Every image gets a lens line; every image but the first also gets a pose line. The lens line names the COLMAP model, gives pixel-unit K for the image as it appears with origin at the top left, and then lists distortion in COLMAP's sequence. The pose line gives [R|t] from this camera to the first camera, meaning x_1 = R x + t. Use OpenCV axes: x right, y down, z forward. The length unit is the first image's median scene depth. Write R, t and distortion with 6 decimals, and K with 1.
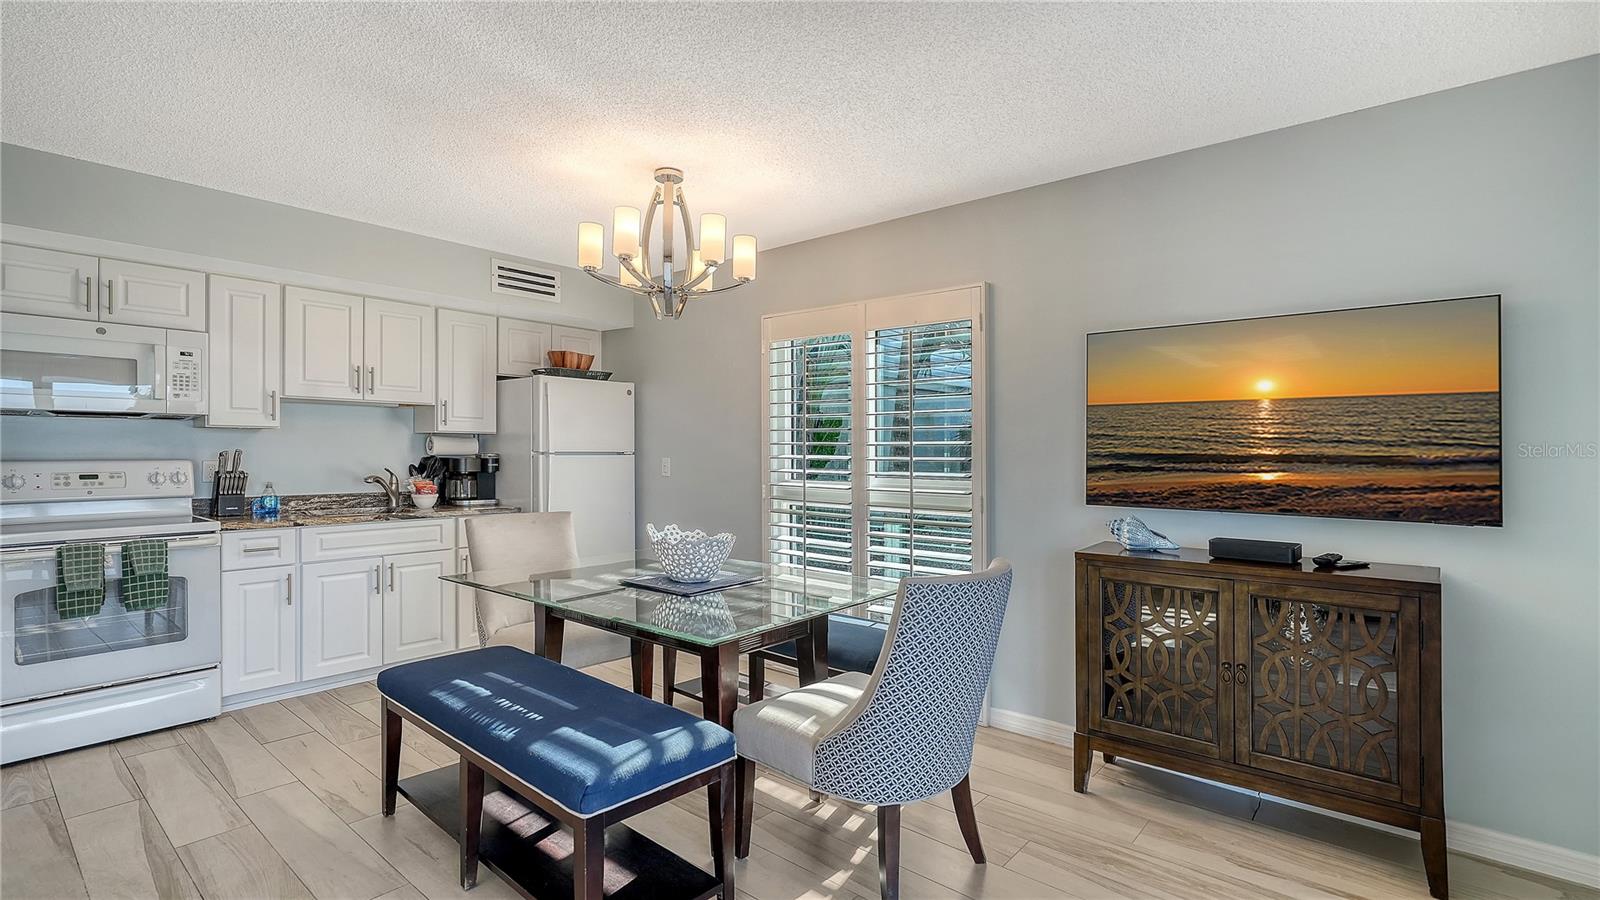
lens RADIAL K [[733.9, 0, 793.6], [0, 733.9, 466.3], [0, 0, 1]] dist [-0.015921, 0.006216]
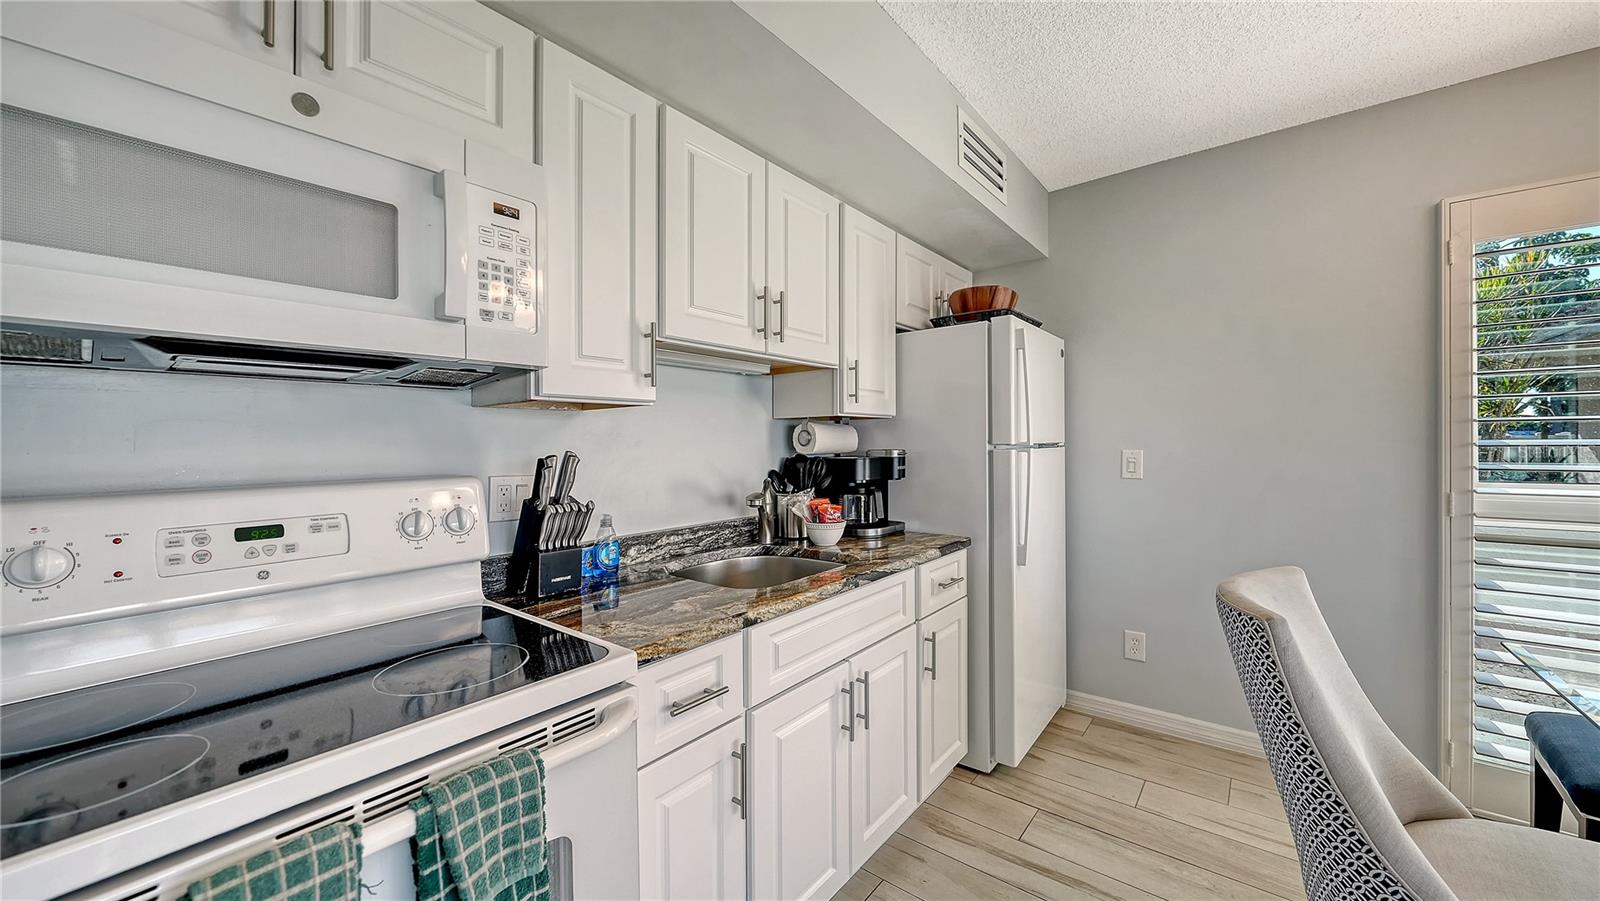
lens RADIAL K [[586.5, 0, 800.0], [0, 586.5, 450.5], [0, 0, 1]] dist [-0.009777, -0.000037]
pose [[0.999491, -0.022665, 0.022468, -0.623556], [0.022892, 0.999689, -0.009903, -0.016718], [-0.022236, 0.010412, 0.999699, 0.620550]]
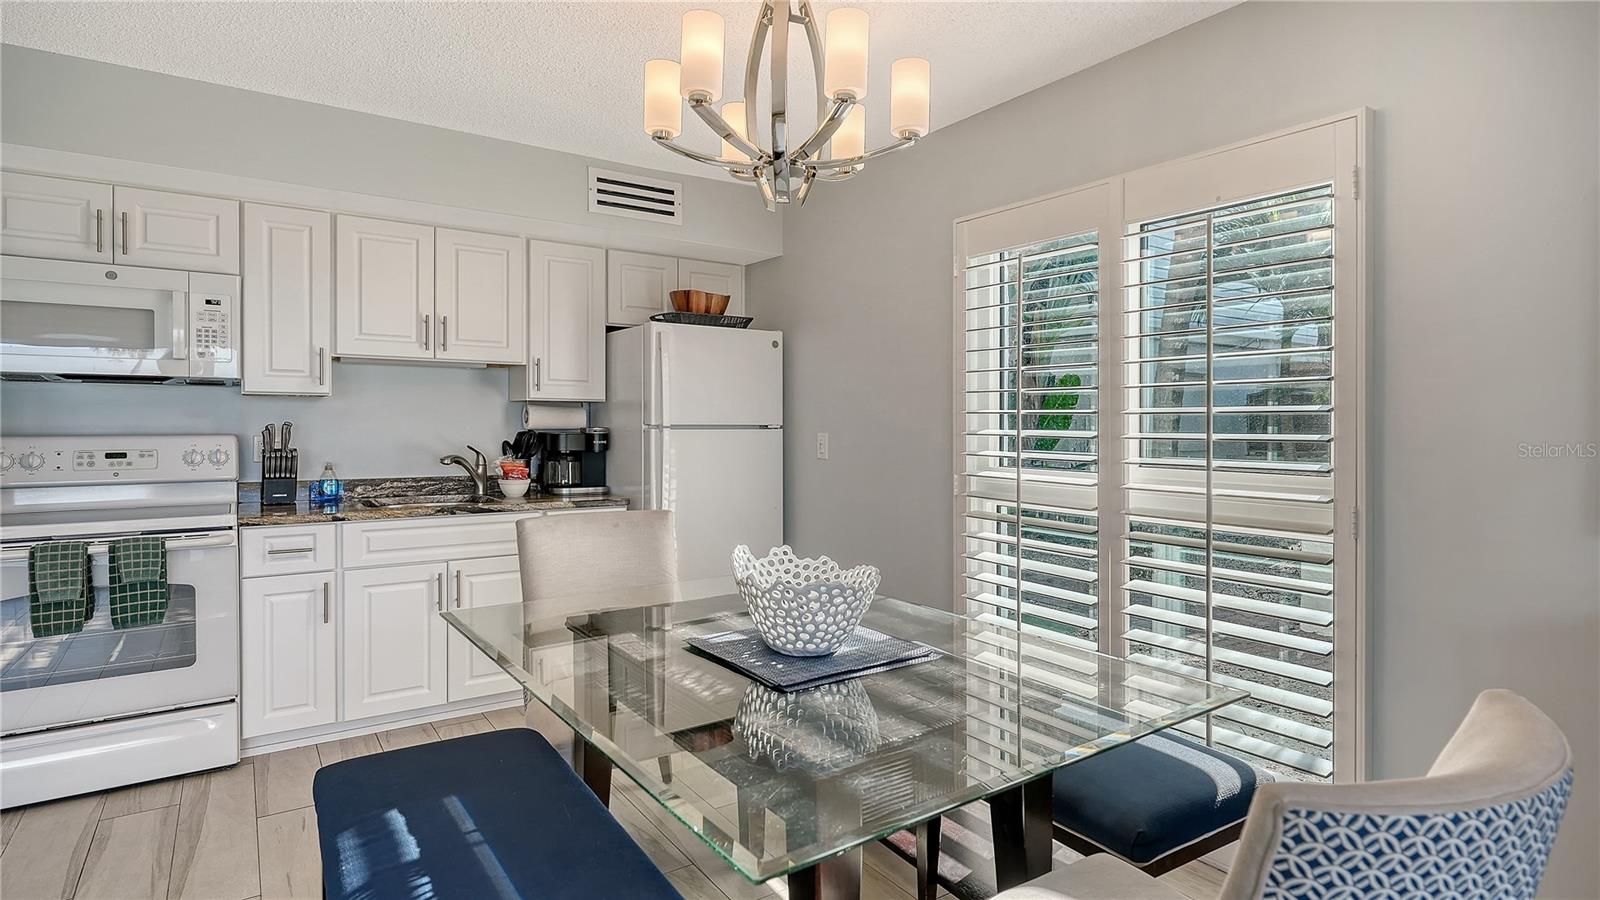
lens RADIAL K [[827.7, 0, 792.9], [0, 827.7, 437.1], [0, 0, 1]] dist [-0.003129, -0.000275]
pose [[0.964309, 0.003264, -0.264758, 0.016563], [-0.004680, 0.999978, -0.004717, -0.004874], [0.264737, 0.005788, 0.964303, 0.269237]]
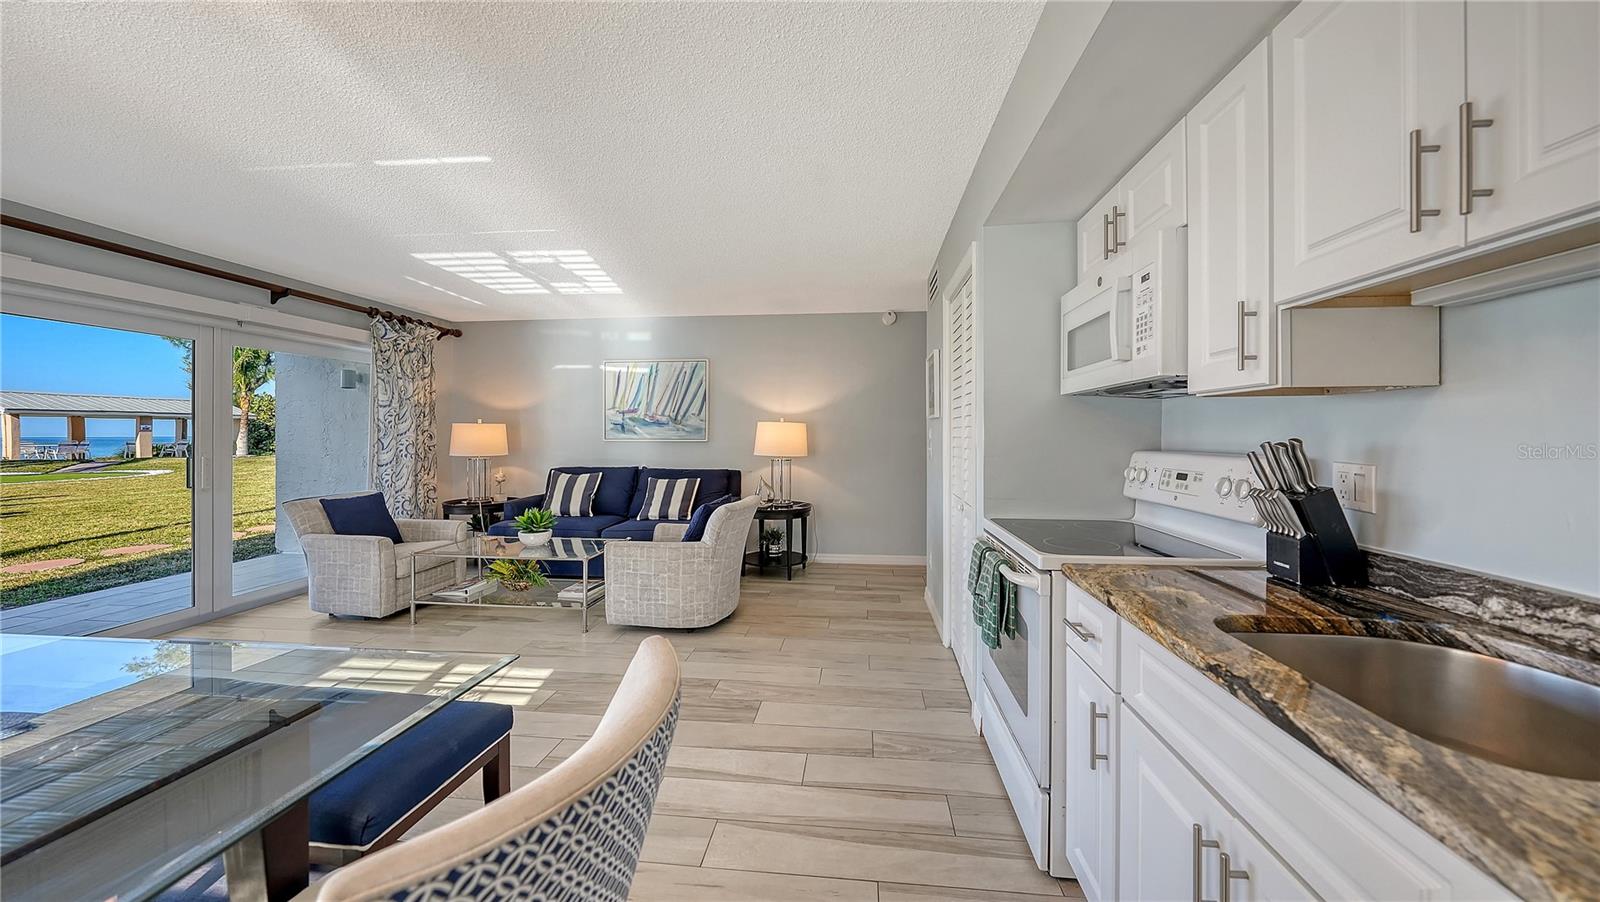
lens RADIAL K [[582.9, 0, 800.0], [0, 582.9, 451.0], [0, 0, 1]] dist [-0.000970, -0.000112]
pose [[-0.824693, 0.007965, -0.565524, -0.306502], [-0.020968, 0.998783, 0.044645, -0.024696], [0.565192, 0.048677, -0.823522, 1.126694]]
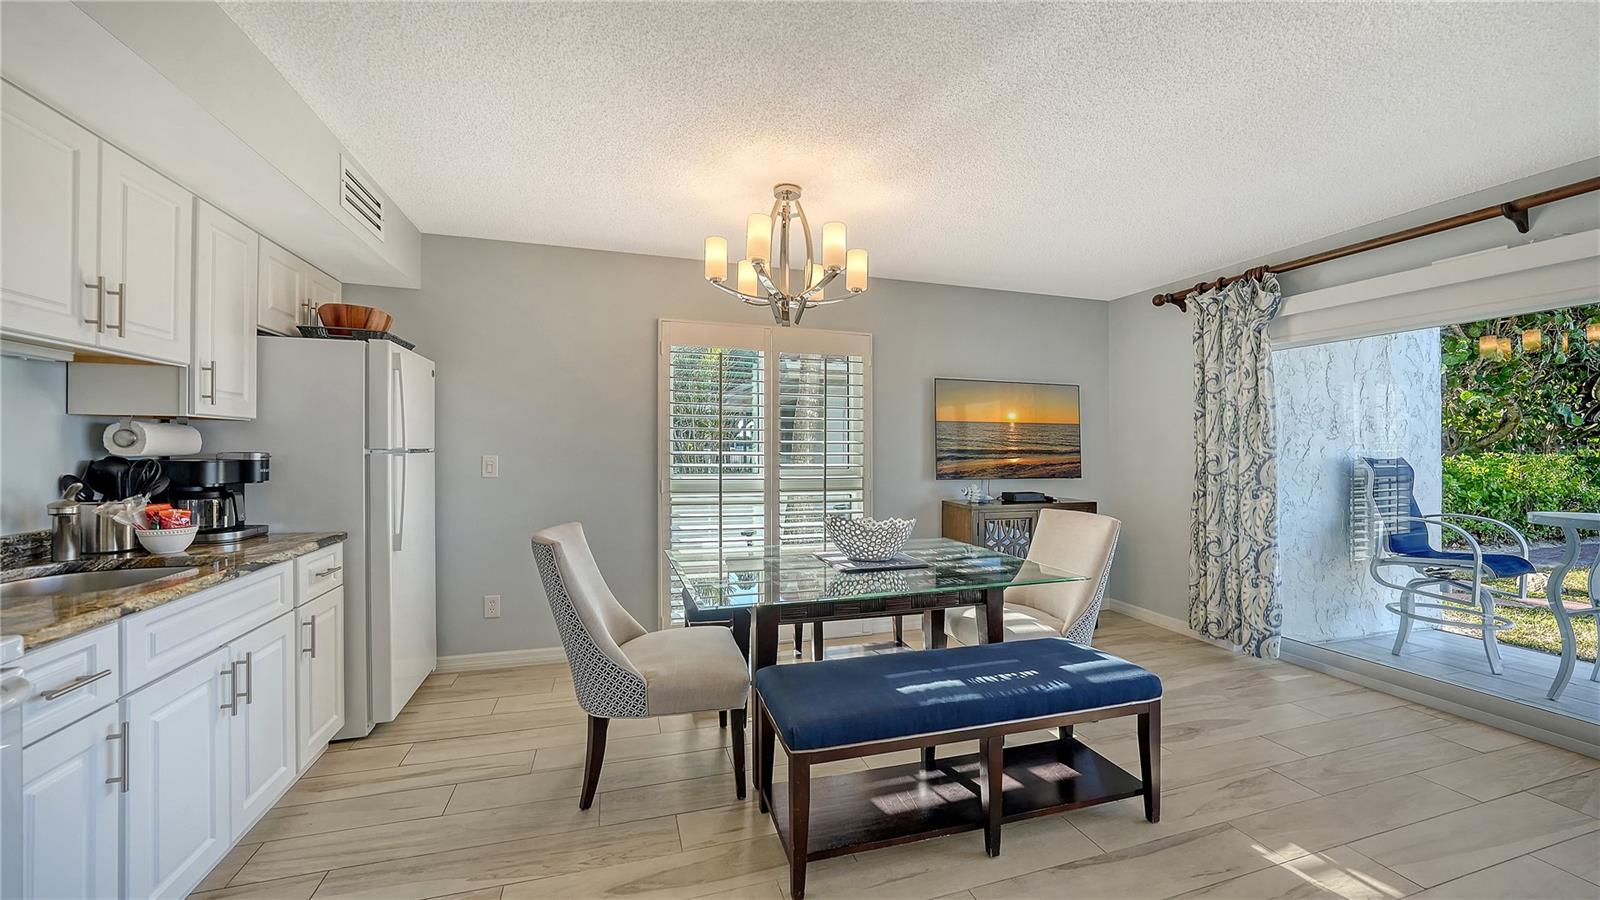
lens RADIAL K [[595.2, 0, 795.0], [0, 595.2, 462.1], [0, 0, 1]] dist [-0.021920, 0.008555]
pose [[0.538956, -0.023467, 0.842007, -0.725310], [0.015391, 0.999719, 0.018011, -0.013969], [-0.842194, 0.003252, 0.539165, 0.424121]]
